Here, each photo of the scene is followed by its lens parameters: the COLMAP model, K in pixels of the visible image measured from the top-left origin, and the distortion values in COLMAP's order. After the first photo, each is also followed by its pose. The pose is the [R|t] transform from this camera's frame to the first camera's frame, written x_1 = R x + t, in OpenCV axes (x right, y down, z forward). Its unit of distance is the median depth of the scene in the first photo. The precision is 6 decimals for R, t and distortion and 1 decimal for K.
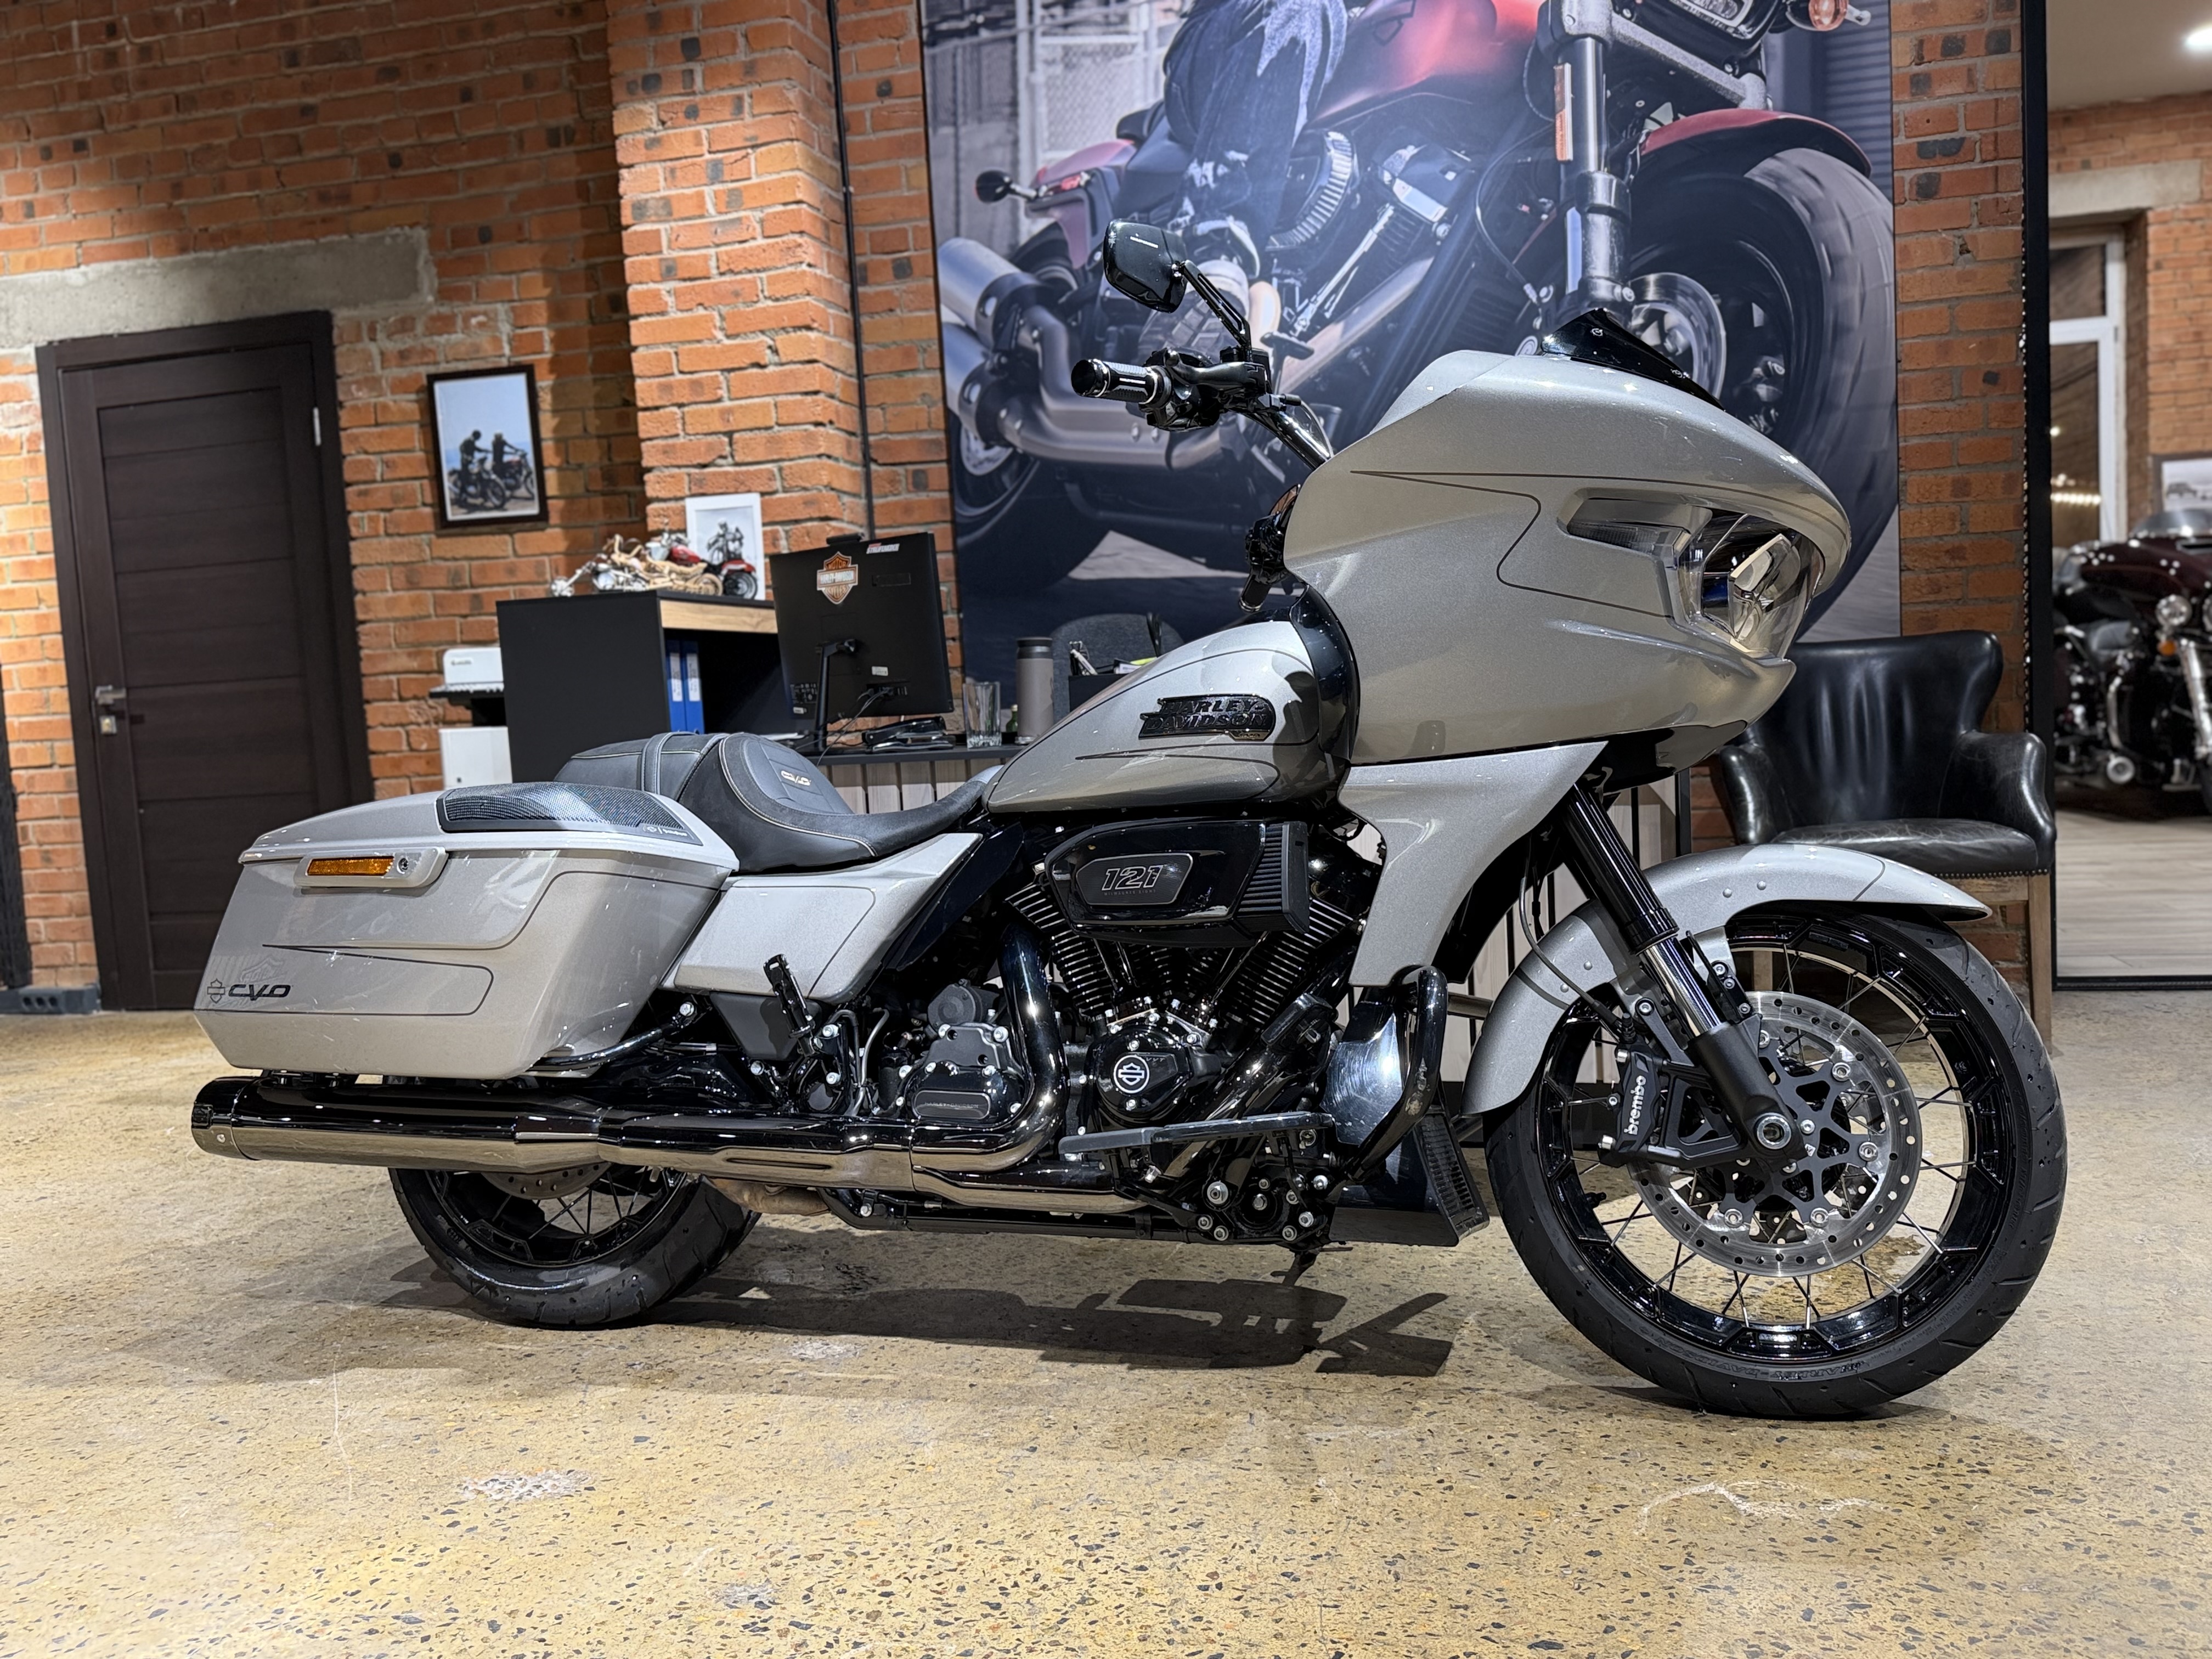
lens RADIAL K [[1763.1, 0, 1105.2], [0, 1763.1, 827.3], [0, 0, 1]] dist [0.199974, -0.487093]
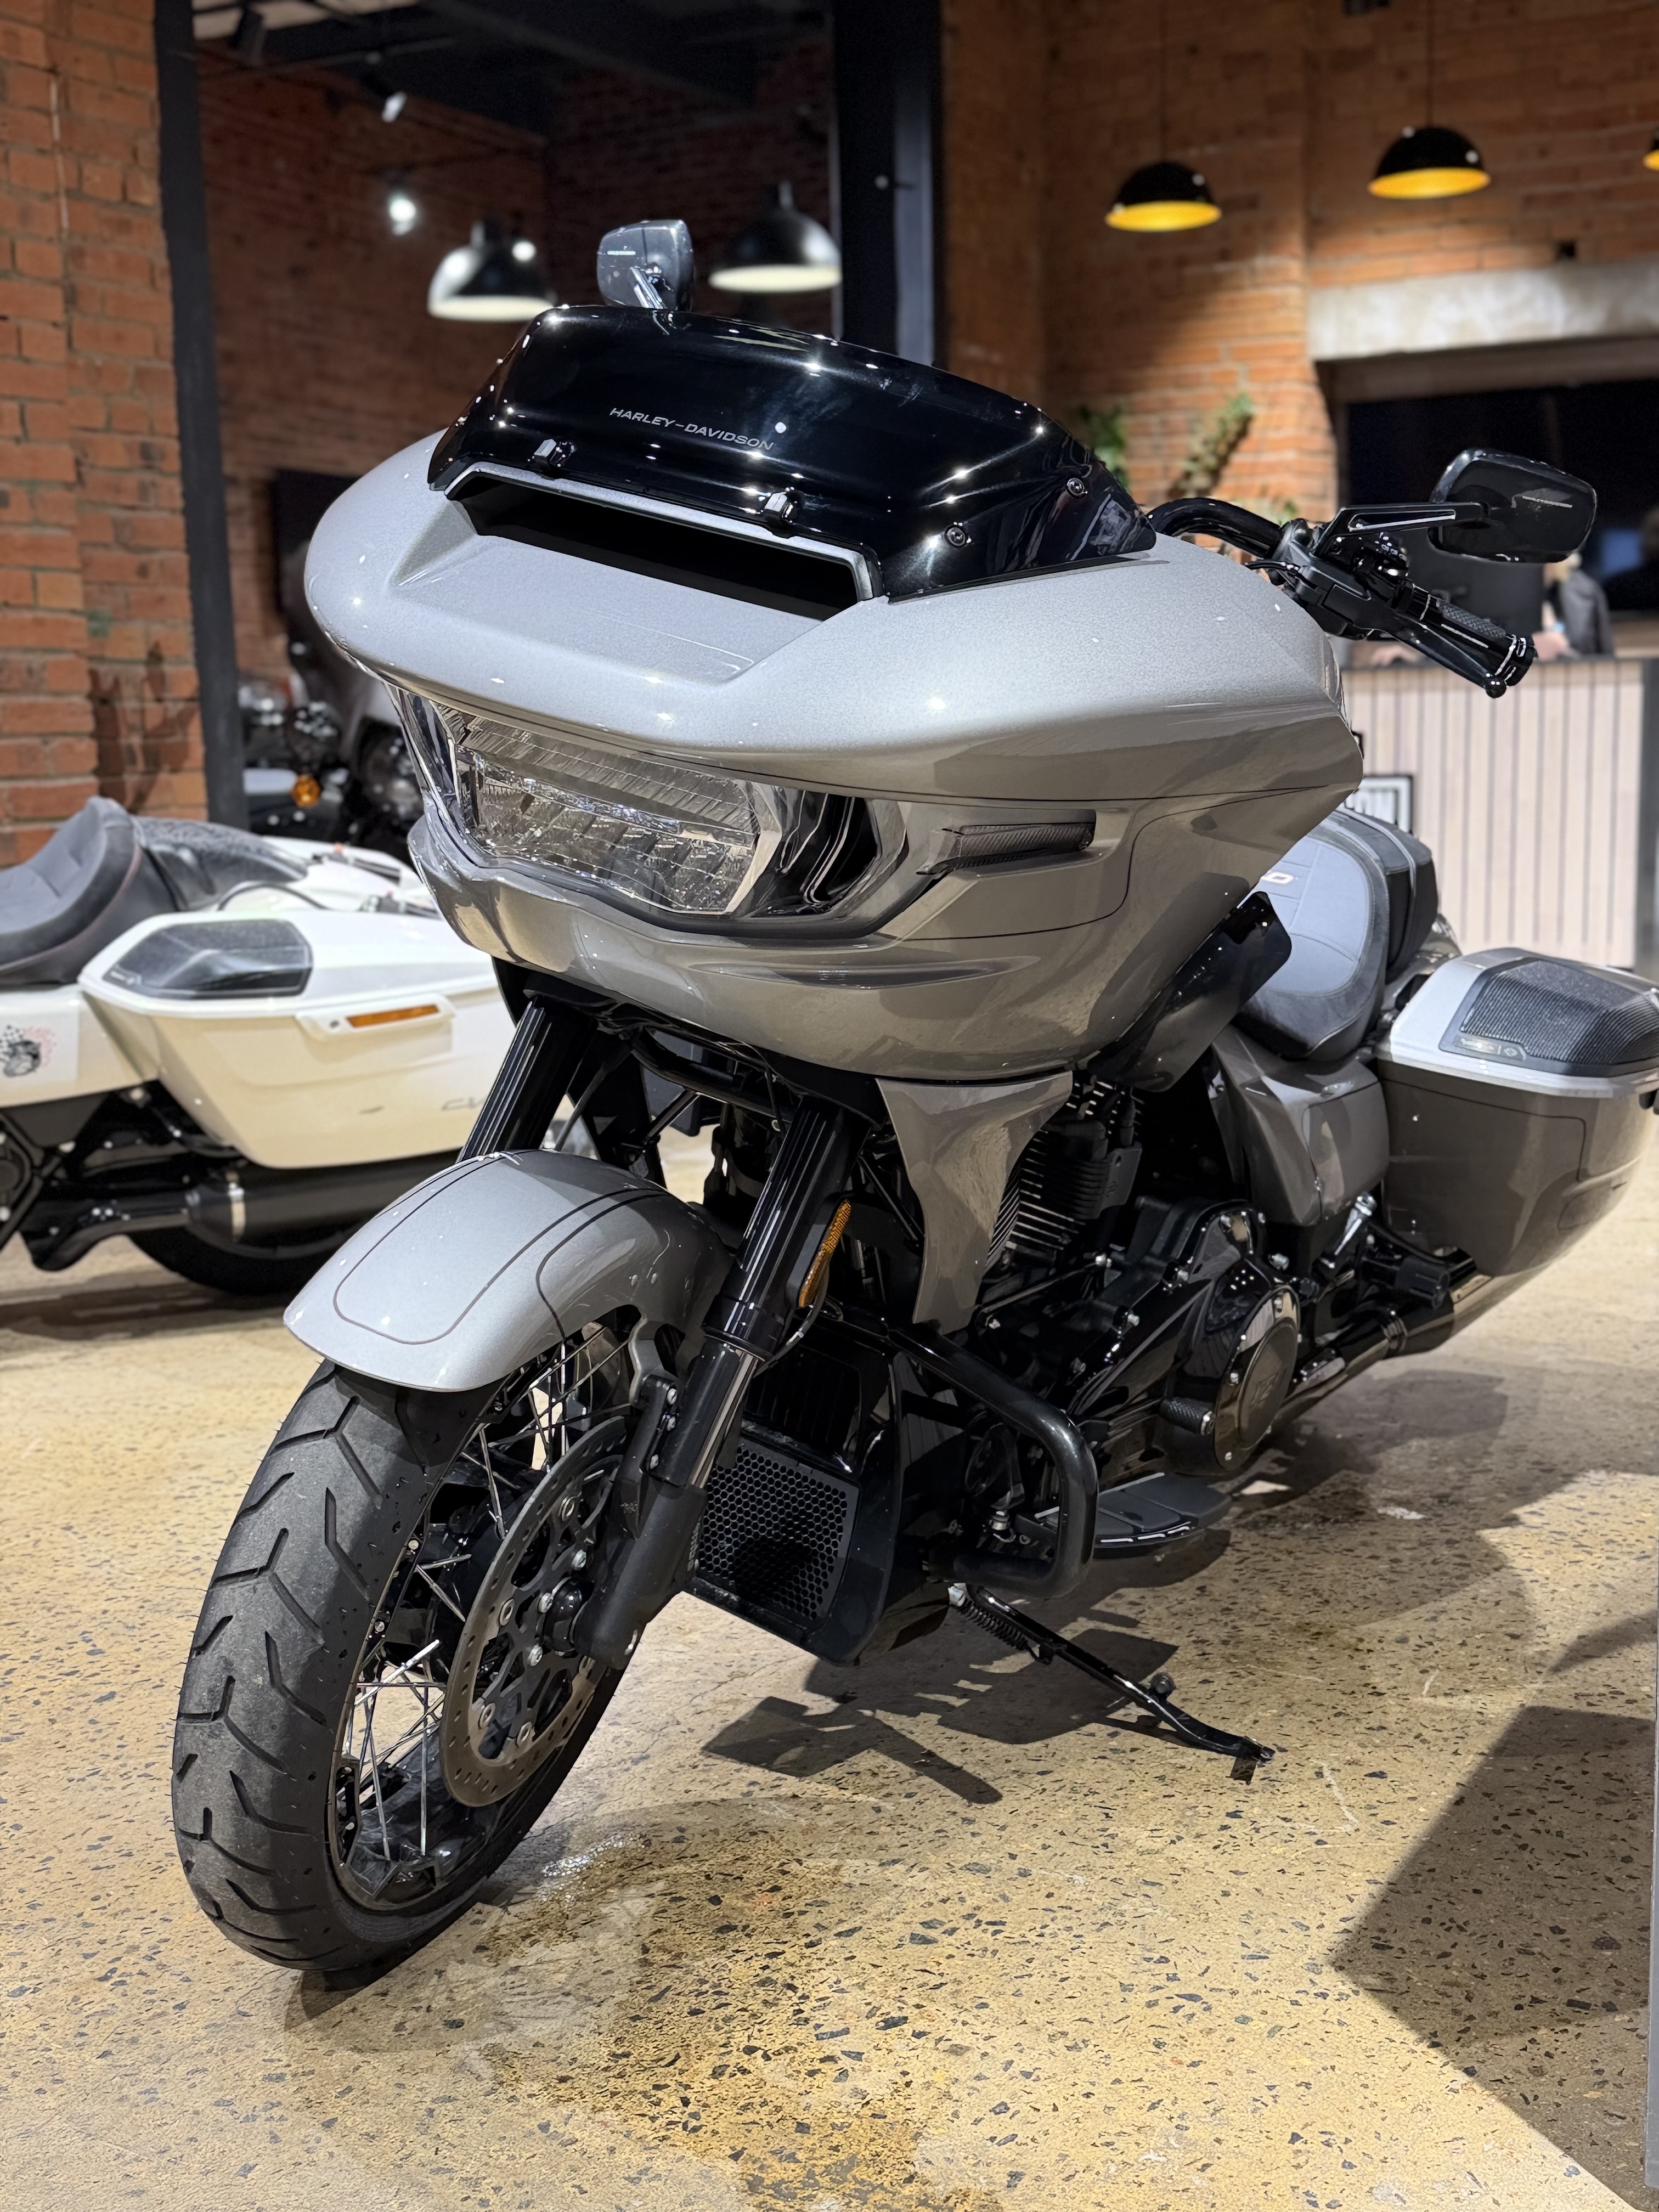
lens RADIAL K [[2673.2, 0, 813.0], [0, 2673.2, 1110.5], [0, 0, 1]] dist [0.180141, -0.452257]
pose [[-0.247069, 0.208847, -0.946224, 0.563884], [-0.041847, 0.973287, 0.225747, -0.102127], [0.968094, 0.095372, -0.231730, 0.605661]]
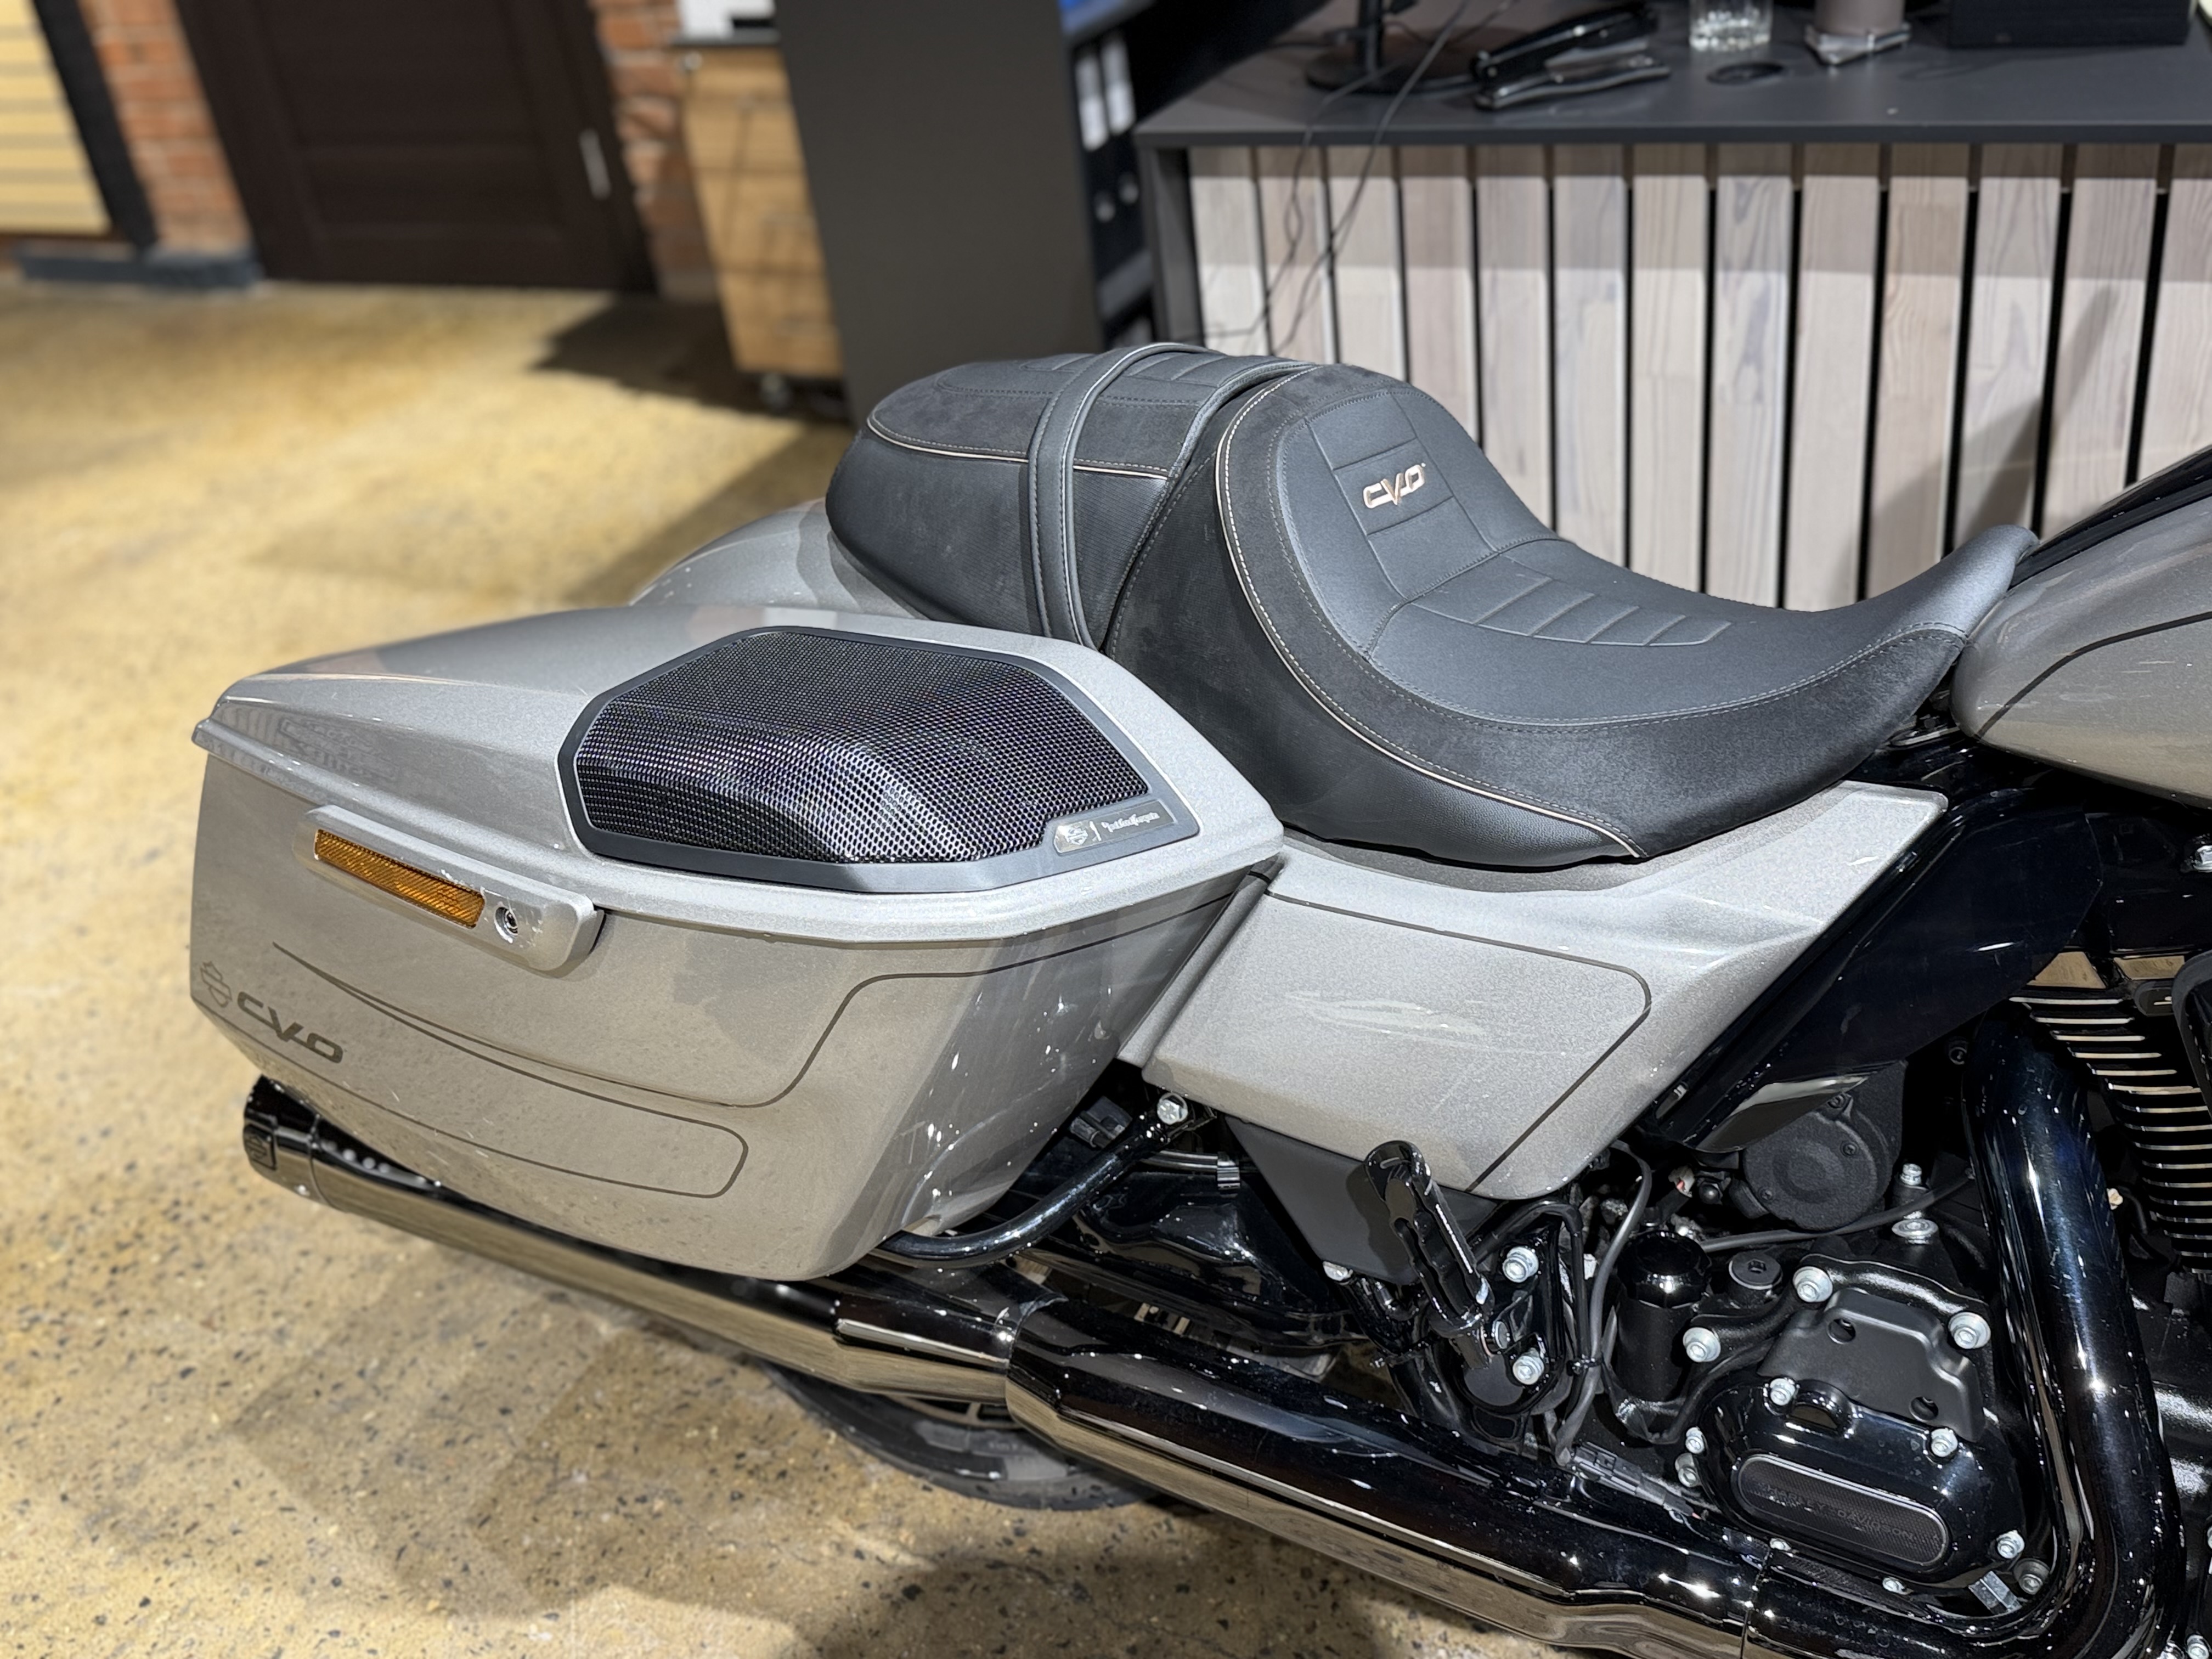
lens RADIAL K [[2285.7, 0, 1106.0], [0, 2285.7, 829.5], [0, 0, 1]] dist [-0.010503, -0.023309]
pose [[0.975996, 0.046538, -0.212760, -0.069499], [0.055321, 0.891889, 0.448858, -0.107753], [0.210647, -0.449853, 0.867905, 0.278770]]
